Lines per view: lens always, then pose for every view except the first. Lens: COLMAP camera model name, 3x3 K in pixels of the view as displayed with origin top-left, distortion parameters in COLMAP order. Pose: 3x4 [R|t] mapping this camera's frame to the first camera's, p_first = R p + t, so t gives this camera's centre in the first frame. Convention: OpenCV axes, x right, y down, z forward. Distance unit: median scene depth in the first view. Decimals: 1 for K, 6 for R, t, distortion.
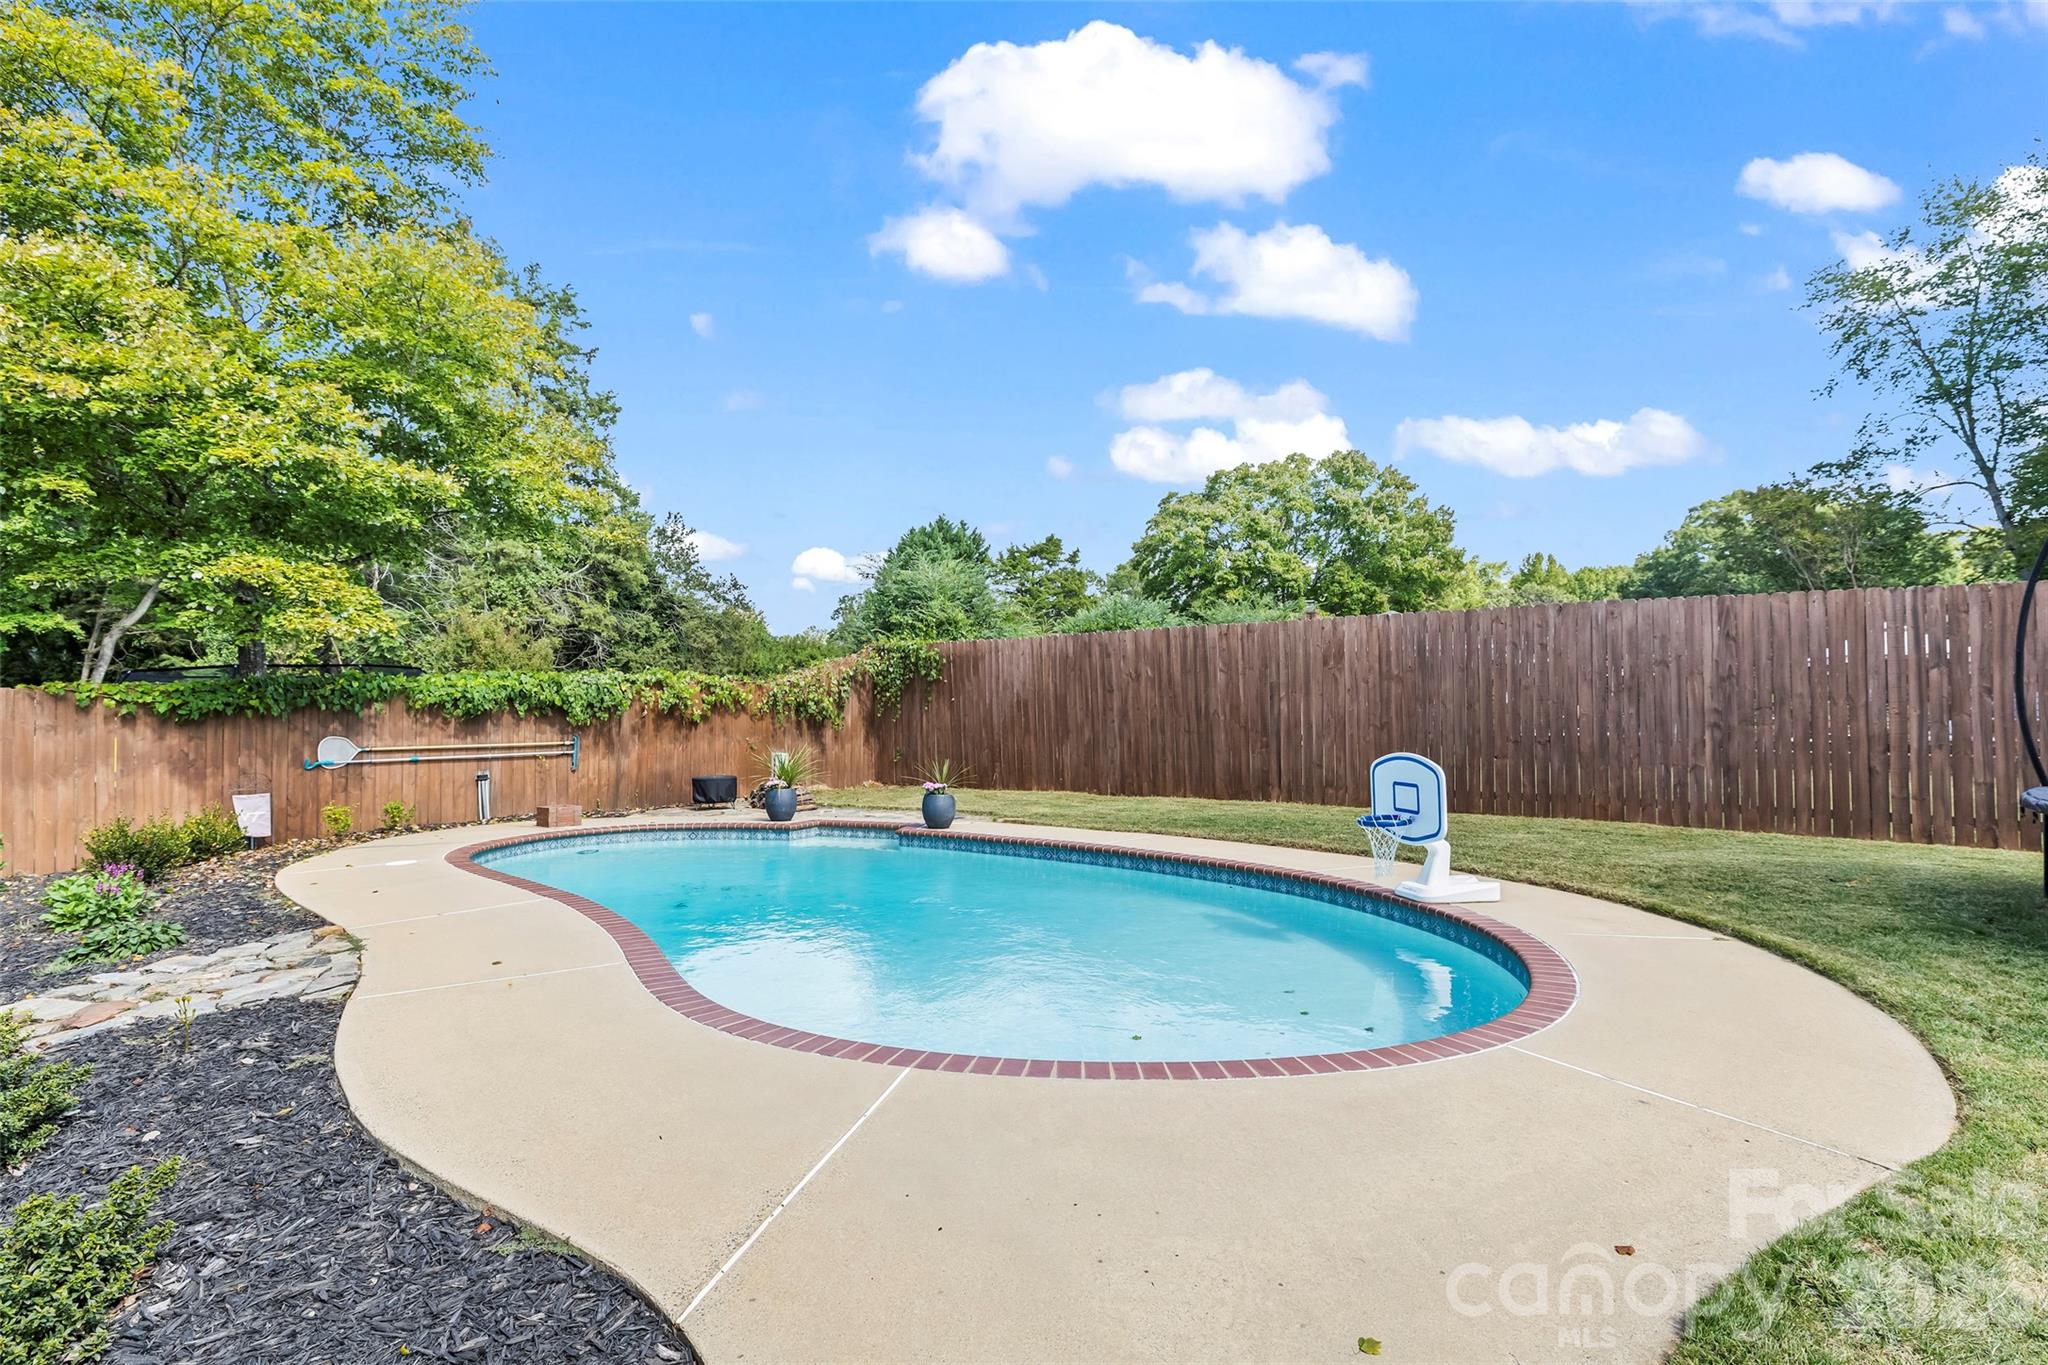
lens RADIAL K [[1014.5, 0, 1027.9], [0, 1014.5, 700.3], [0, 0, 1]] dist [0.002210, 0.000131]
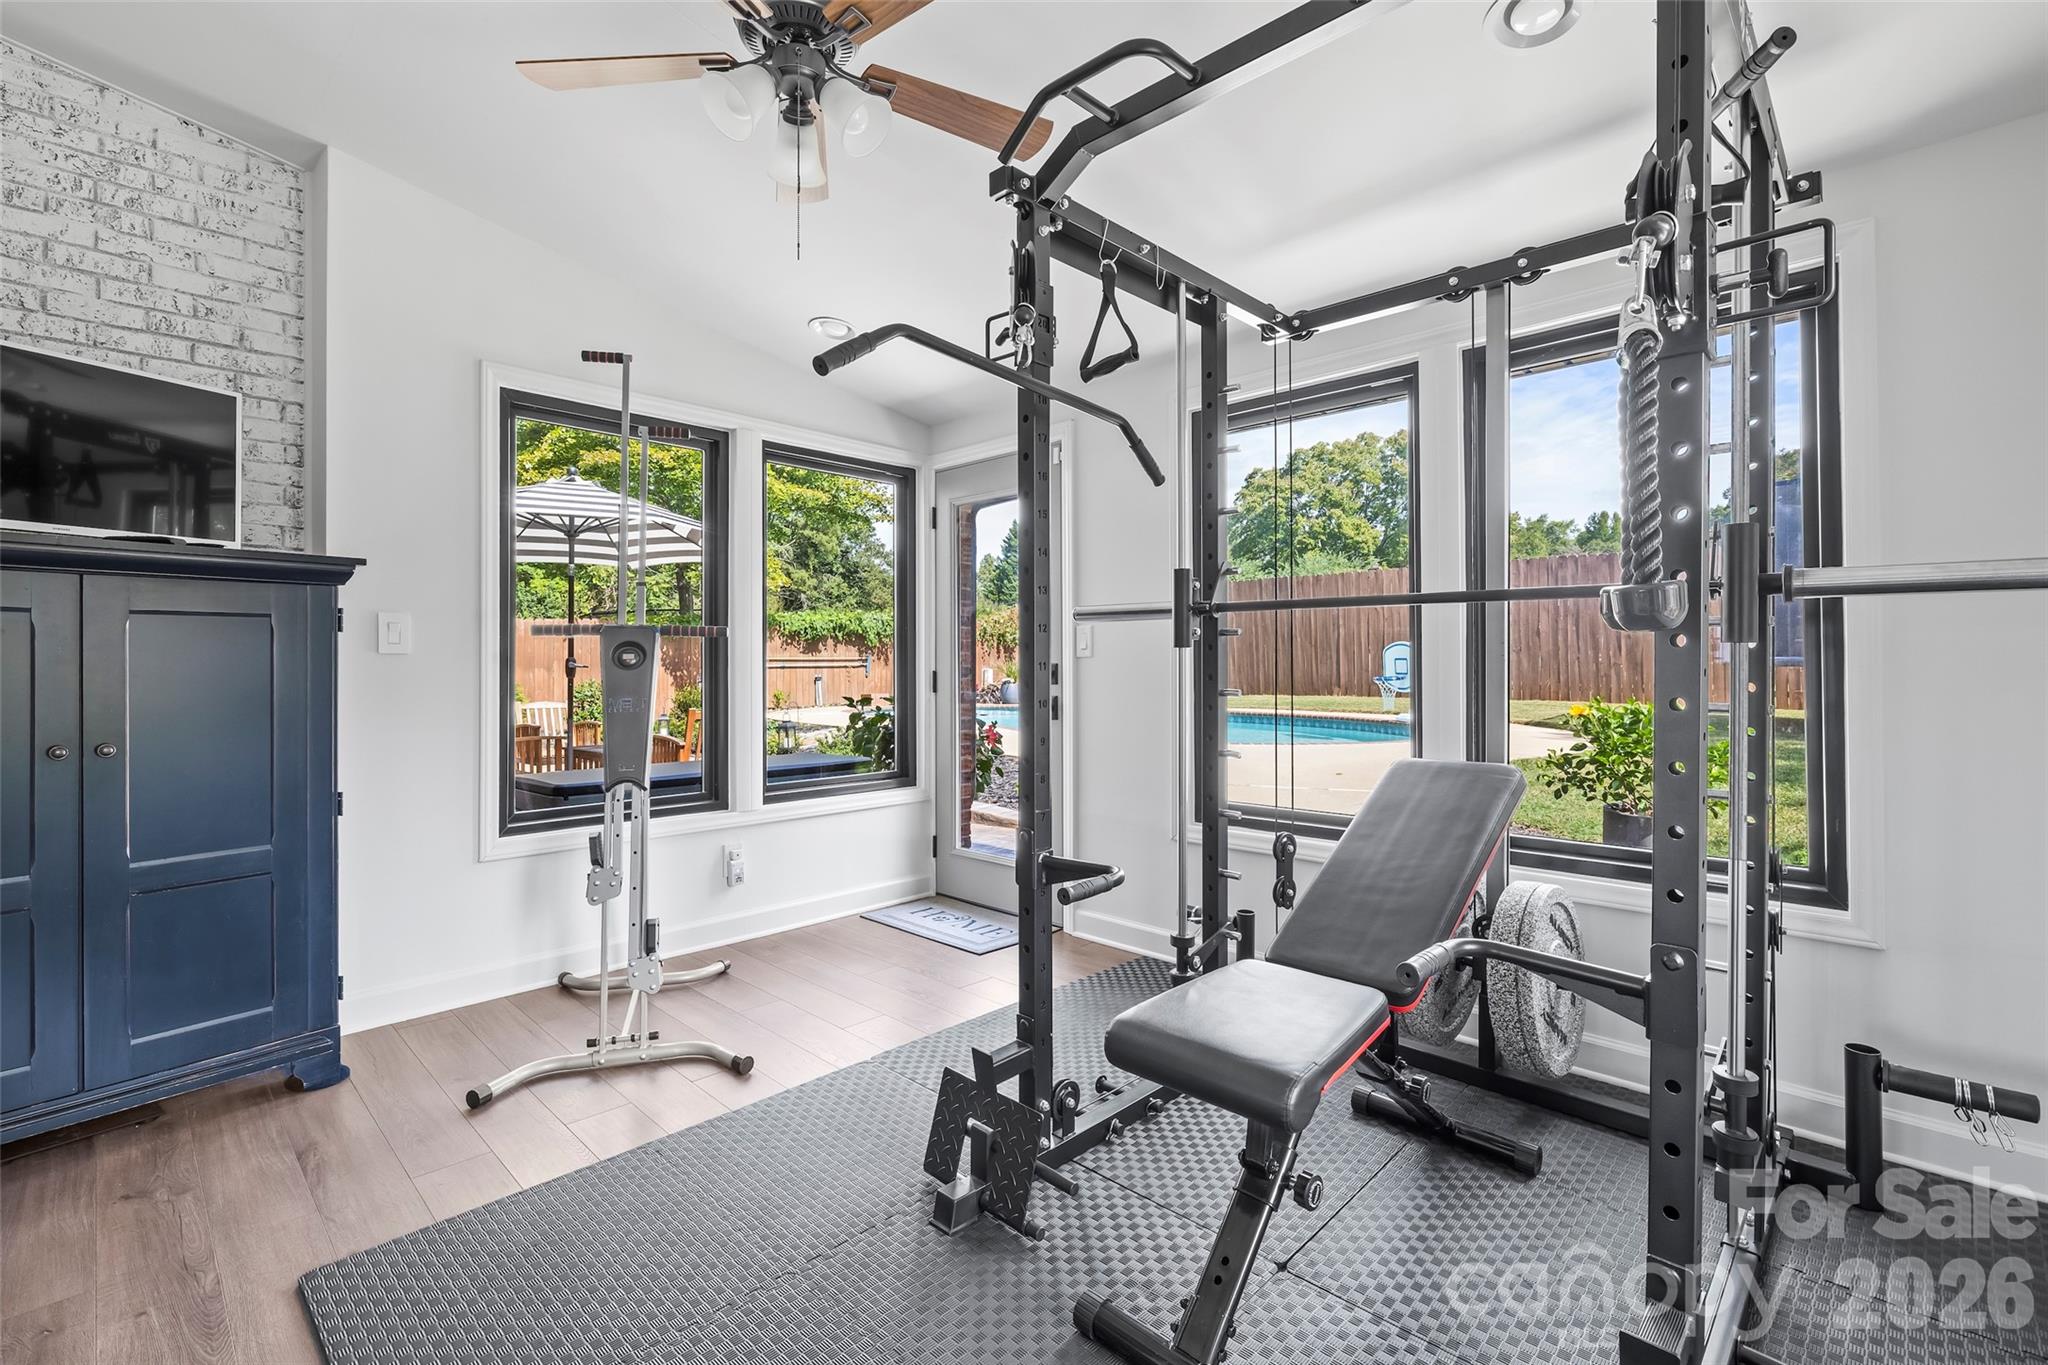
lens RADIAL K [[912.1, 0, 1022.3], [0, 912.1, 663.3], [0, 0, 1]] dist [-0.001403, 0.000474]
pose [[0.994189, -0.001737, -0.107630, -0.019782], [0.002929, 0.999936, 0.010914, 0.010847], [0.107604, -0.011166, 0.994131, -0.108456]]
